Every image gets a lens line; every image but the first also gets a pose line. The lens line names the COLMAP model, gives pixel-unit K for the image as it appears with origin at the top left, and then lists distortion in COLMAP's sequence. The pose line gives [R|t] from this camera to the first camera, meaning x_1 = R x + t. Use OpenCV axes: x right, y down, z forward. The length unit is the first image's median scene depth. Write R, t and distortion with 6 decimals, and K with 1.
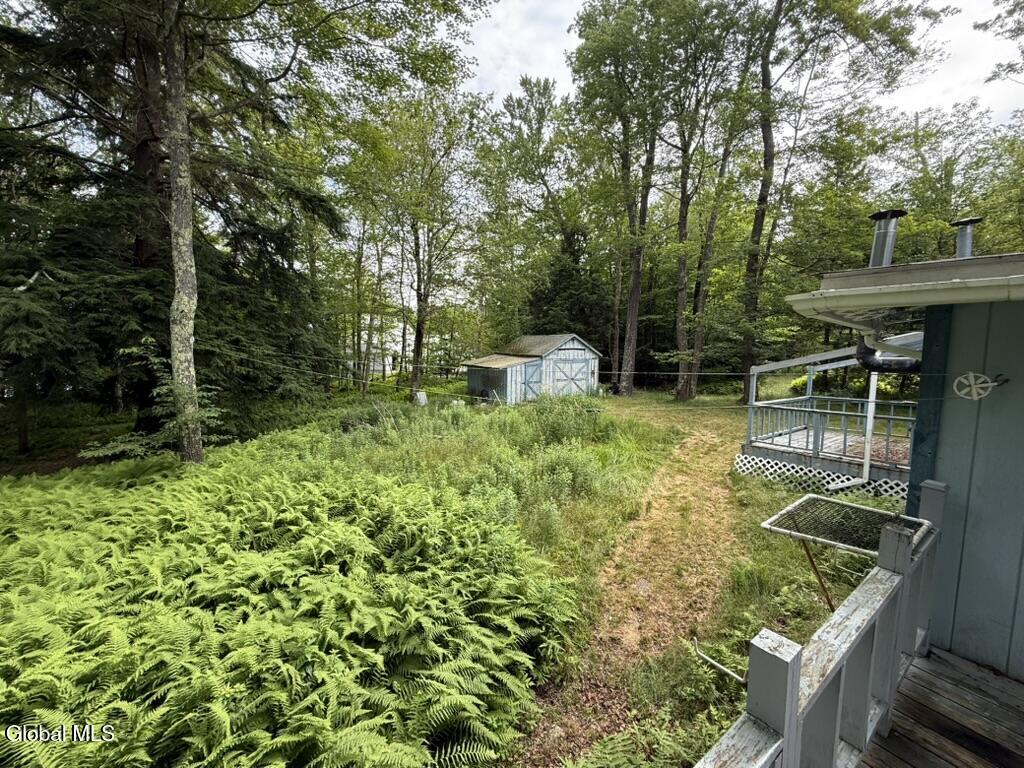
lens RADIAL K [[404.3, 0, 510.5], [0, 404.3, 383.0], [0, 0, 1]] dist [-0.001375, -0.000034]
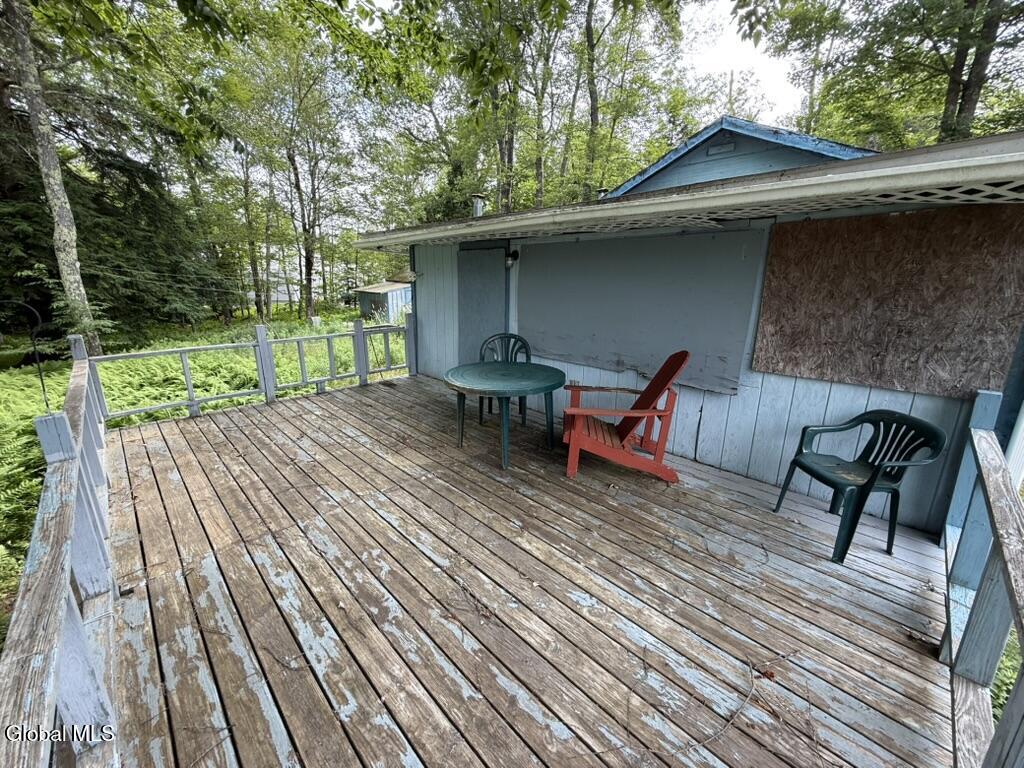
lens RADIAL K [[404.3, 0, 510.1], [0, 404.3, 381.1], [0, 0, 1]] dist [-0.001375, -0.000034]
pose [[0.987747, -0.042452, 0.150178, 0.336849], [0.017839, 0.986697, 0.161588, 0.071374], [-0.155040, -0.156929, 0.975365, -0.490139]]
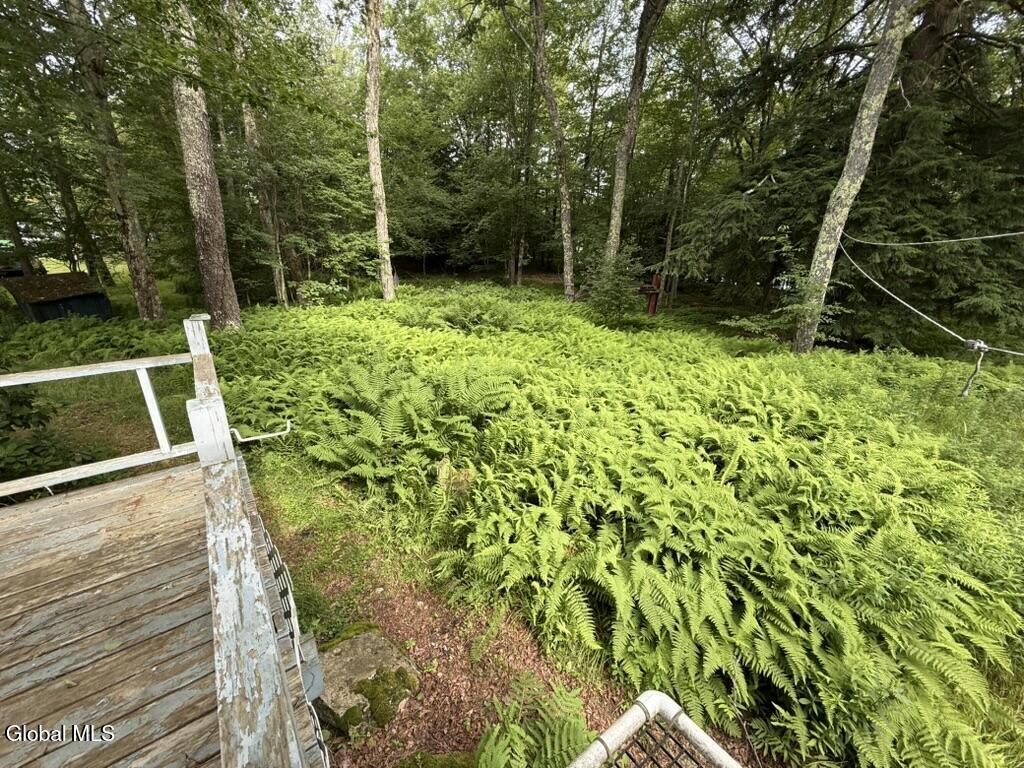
lens RADIAL K [[404.3, 0, 511.8], [0, 404.3, 382.0], [0, 0, 1]] dist [-0.001375, -0.000034]
pose [[0.036025, 0.328300, -0.943886, 0.196264], [-0.113065, 0.939774, 0.322554, 0.010353], [0.992934, 0.095100, 0.070975, 0.203059]]
